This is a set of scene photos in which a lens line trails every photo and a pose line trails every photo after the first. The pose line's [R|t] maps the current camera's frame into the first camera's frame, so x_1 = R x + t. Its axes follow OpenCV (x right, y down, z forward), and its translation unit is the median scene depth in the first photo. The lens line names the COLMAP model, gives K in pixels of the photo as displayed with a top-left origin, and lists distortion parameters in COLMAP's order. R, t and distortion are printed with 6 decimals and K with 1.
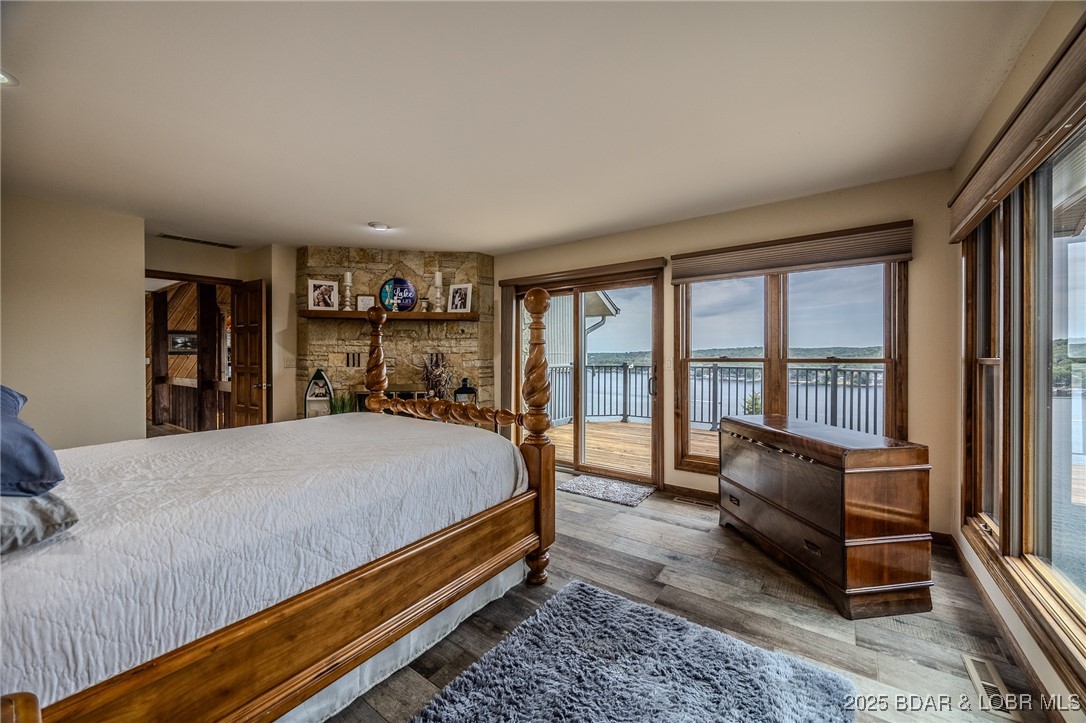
lens RADIAL K [[413.1, 0, 537.7], [0, 413.1, 359.0], [0, 0, 1]] dist [0.001689, -0.001152]
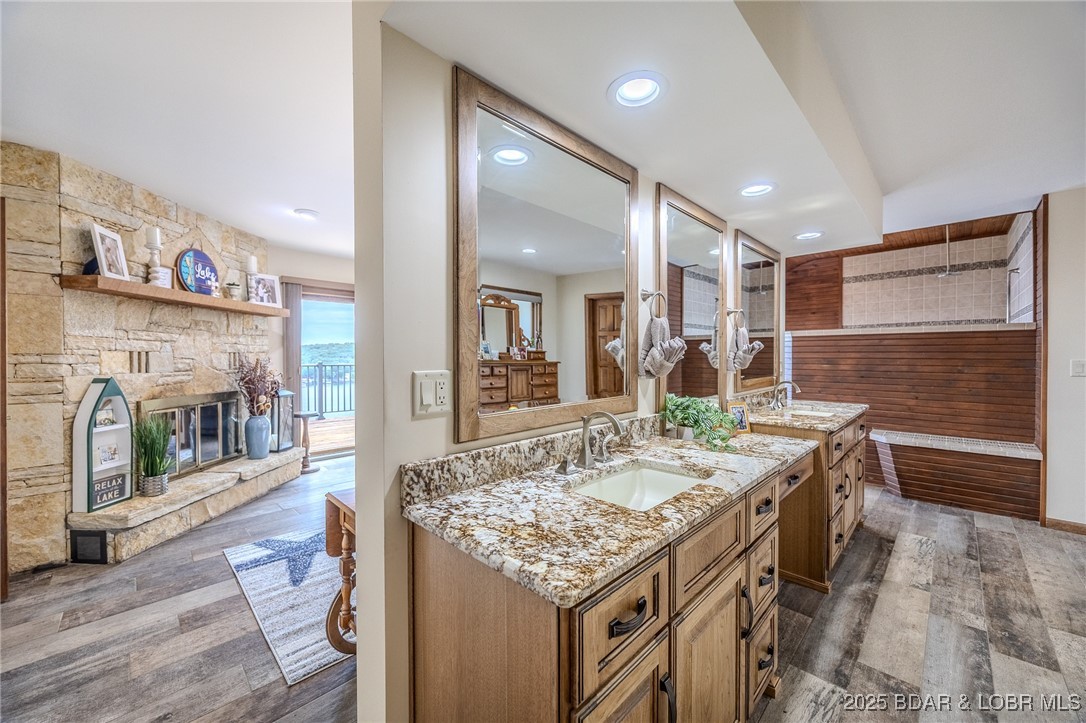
lens RADIAL K [[413.1, 0, 540.4], [0, 413.1, 358.6], [0, 0, 1]] dist [0.001689, -0.001152]
pose [[0.169875, -0.006525, 0.985444, -1.379485], [0.009325, 0.999944, 0.005014, -0.000729], [-0.985422, 0.008337, 0.169926, 0.397386]]
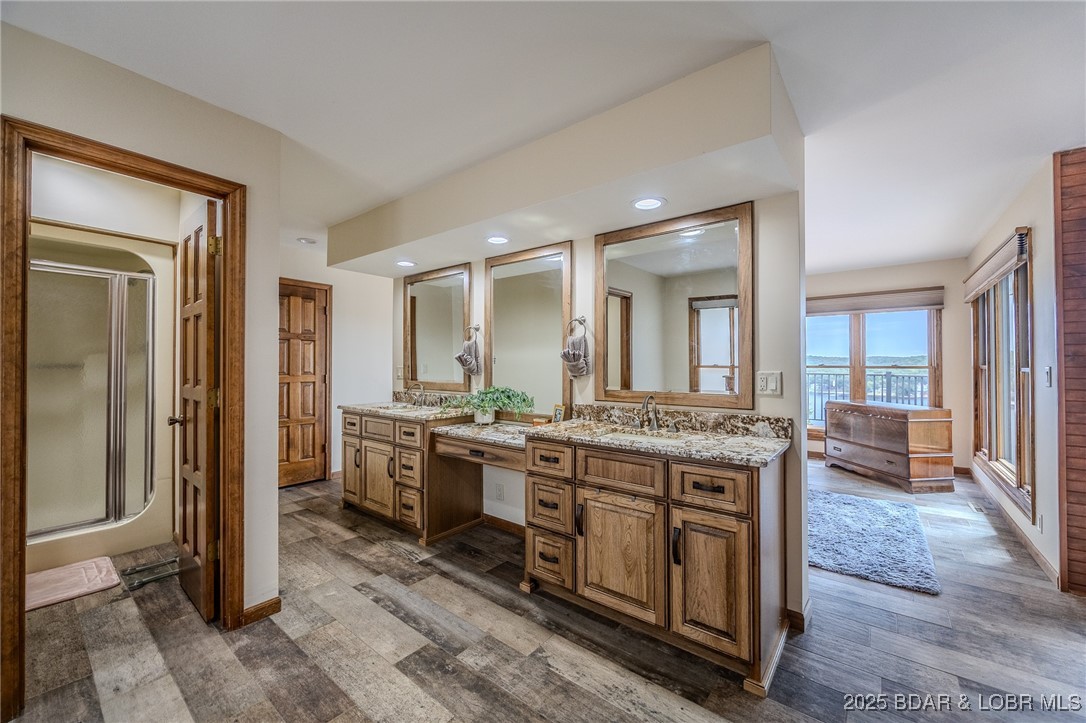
lens RADIAL K [[413.1, 0, 547.6], [0, 413.1, 359.8], [0, 0, 1]] dist [0.001689, -0.001152]
pose [[0.998986, 0.004005, -0.044833, -0.560957], [-0.004624, 0.999895, -0.013716, 0.004046], [0.044773, 0.013909, 0.998900, -0.663520]]
